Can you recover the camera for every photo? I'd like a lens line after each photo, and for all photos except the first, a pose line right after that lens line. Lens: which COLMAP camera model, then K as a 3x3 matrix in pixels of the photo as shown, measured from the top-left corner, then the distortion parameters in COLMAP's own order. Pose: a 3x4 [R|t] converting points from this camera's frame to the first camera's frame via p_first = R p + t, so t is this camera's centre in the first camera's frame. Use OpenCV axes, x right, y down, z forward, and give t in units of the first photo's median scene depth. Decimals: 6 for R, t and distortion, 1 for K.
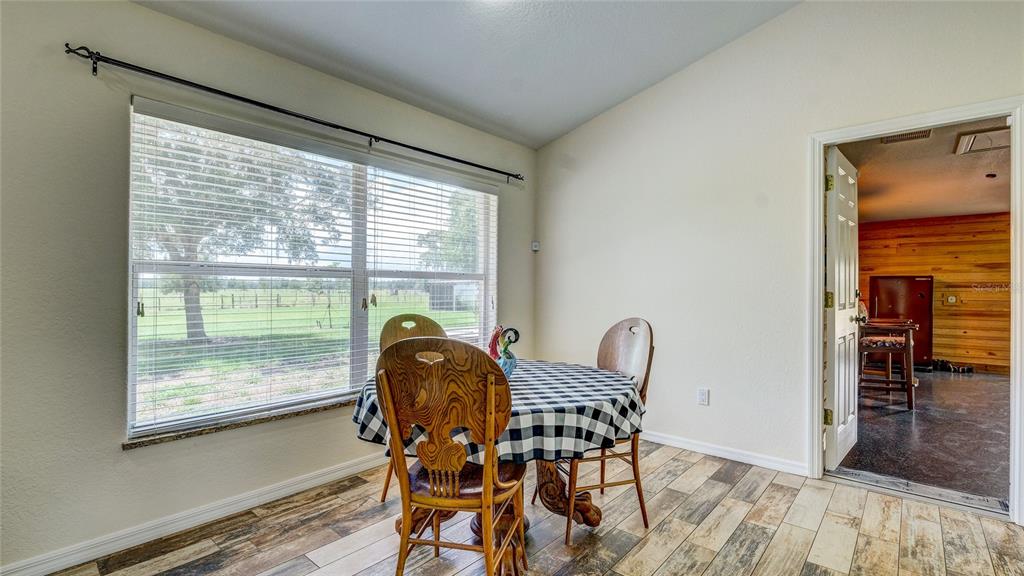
lens RADIAL K [[451.8, 0, 521.3], [0, 451.8, 283.4], [0, 0, 1]] dist [-0.003788, -0.000665]
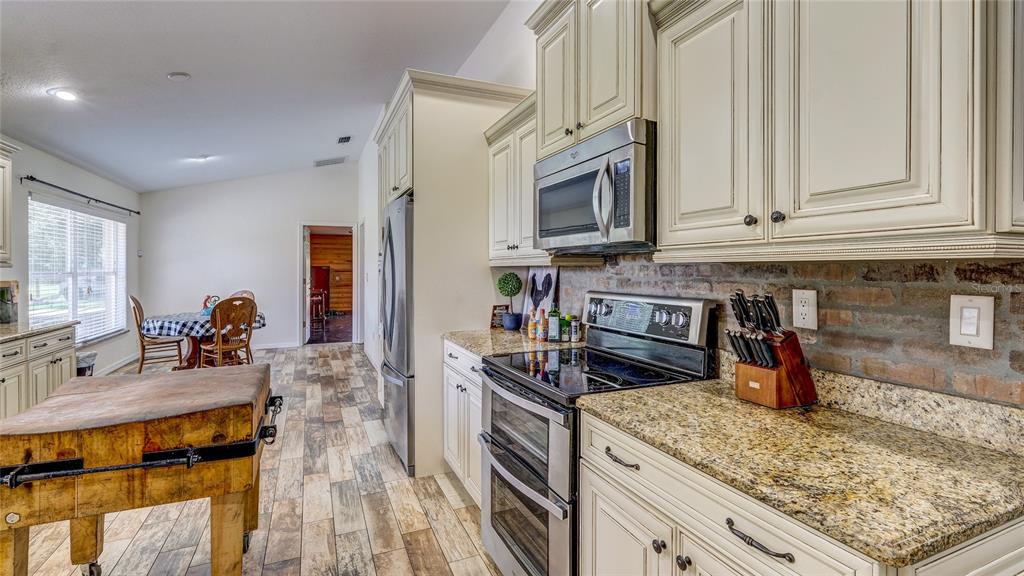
lens RADIAL K [[451.8, 0, 510.5], [0, 451.8, 269.8], [0, 0, 1]] dist [-0.003788, -0.000665]
pose [[0.424436, -0.006872, 0.905432, -1.260660], [-0.006990, 0.999917, 0.010866, -0.073652], [-0.905431, -0.010941, 0.424352, -1.289894]]
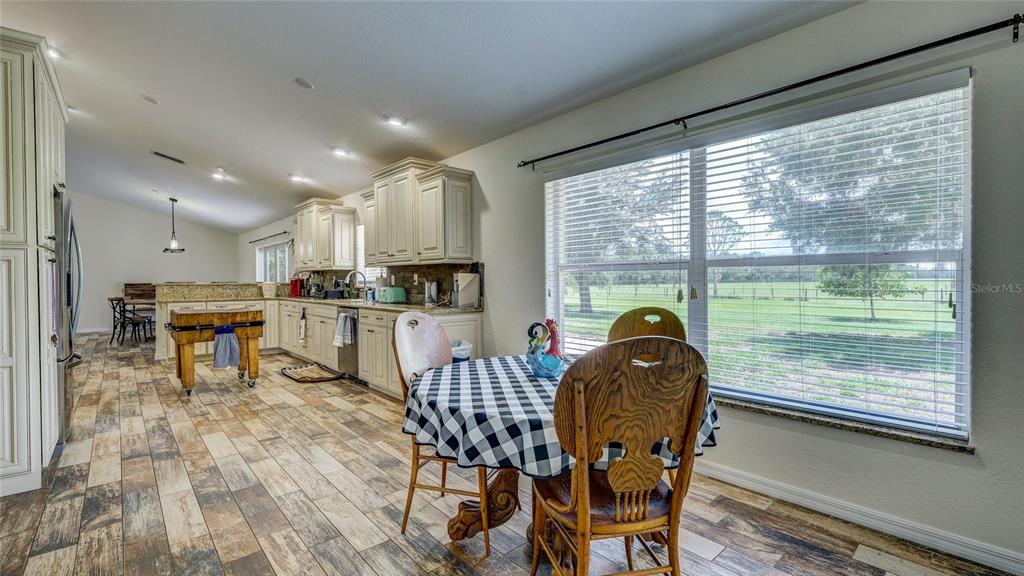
lens RADIAL K [[451.8, 0, 515.7], [0, 451.8, 283.7], [0, 0, 1]] dist [-0.003788, -0.000665]
pose [[-0.131107, 0.003352, -0.991363, 0.667256], [0.018002, 0.999837, 0.001000, 0.012094], [0.991205, -0.017715, -0.131146, 0.790973]]
